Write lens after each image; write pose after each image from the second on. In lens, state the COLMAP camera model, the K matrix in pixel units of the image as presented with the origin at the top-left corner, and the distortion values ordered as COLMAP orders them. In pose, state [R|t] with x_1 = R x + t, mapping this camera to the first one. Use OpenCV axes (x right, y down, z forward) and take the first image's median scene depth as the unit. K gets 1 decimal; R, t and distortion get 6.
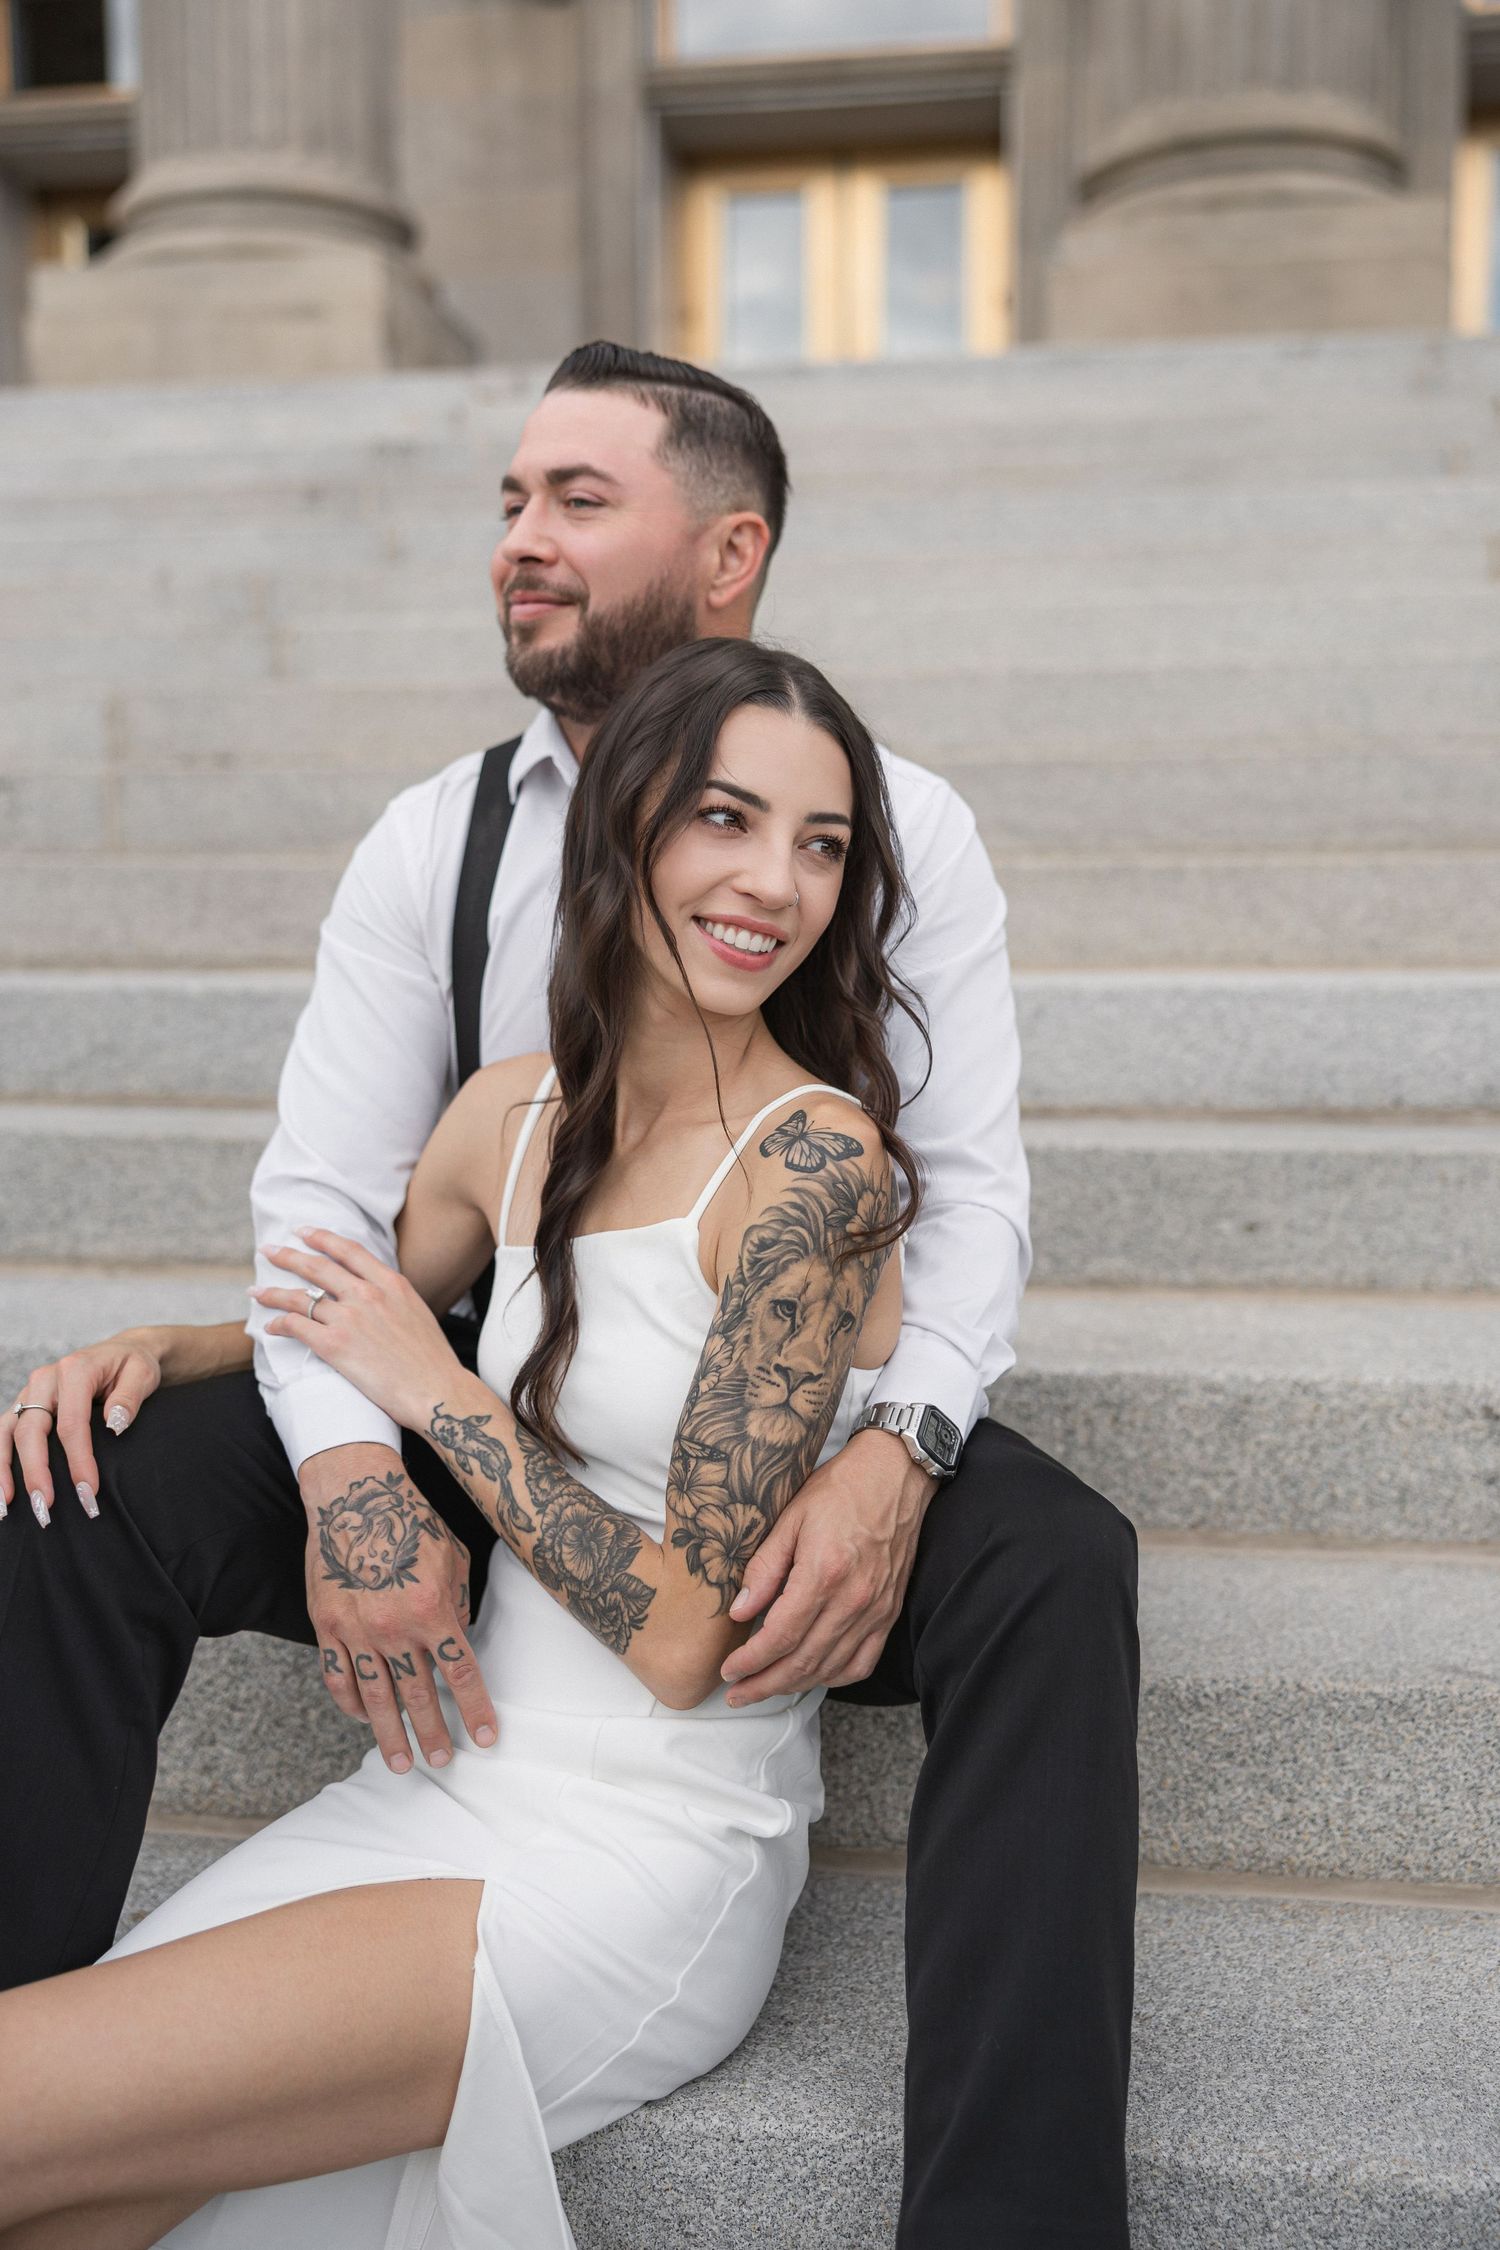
lens RADIAL K [[2246.9, 0, 751.1], [0, 2246.9, 1135.1], [0, 0, 1]] dist [0.013349, 0.004303]
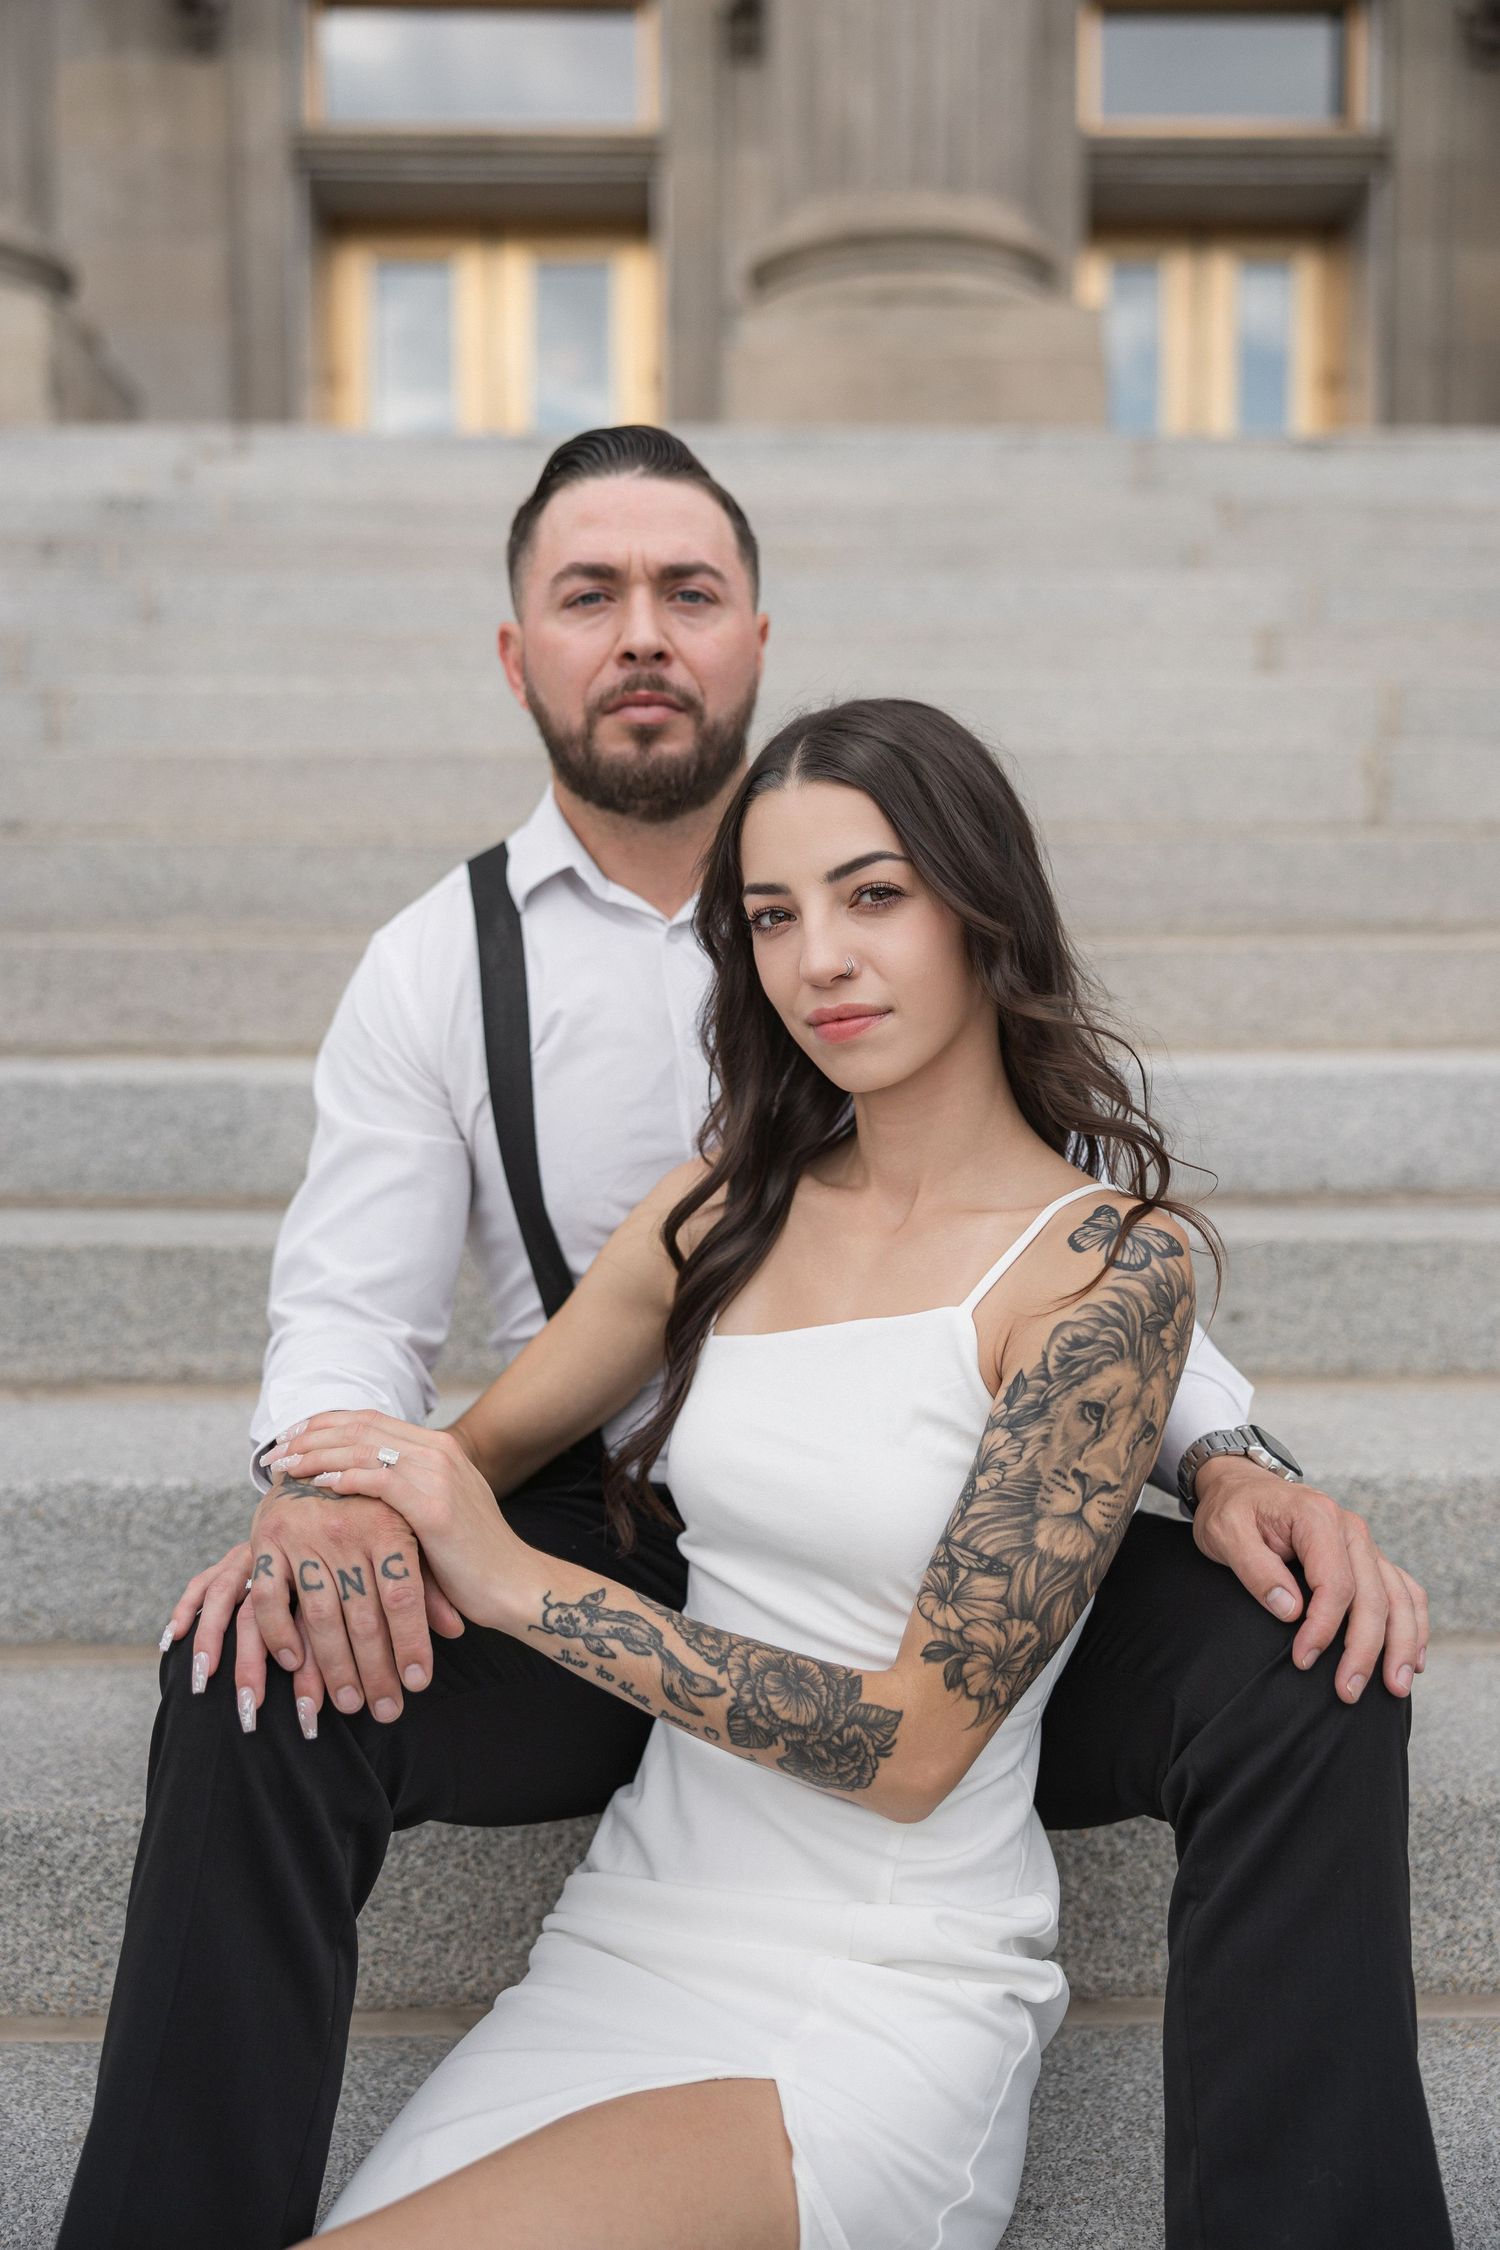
lens RADIAL K [[2216.3, 0, 750.0], [0, 2216.3, 1125.0], [0, 0, 1]] dist [0.009928, -0.000812]
pose [[0.984322, -0.011161, 0.176027, -0.165640], [0.016176, 0.999502, -0.027085, -0.021567], [-0.175638, 0.029507, 0.984013, 0.061221]]
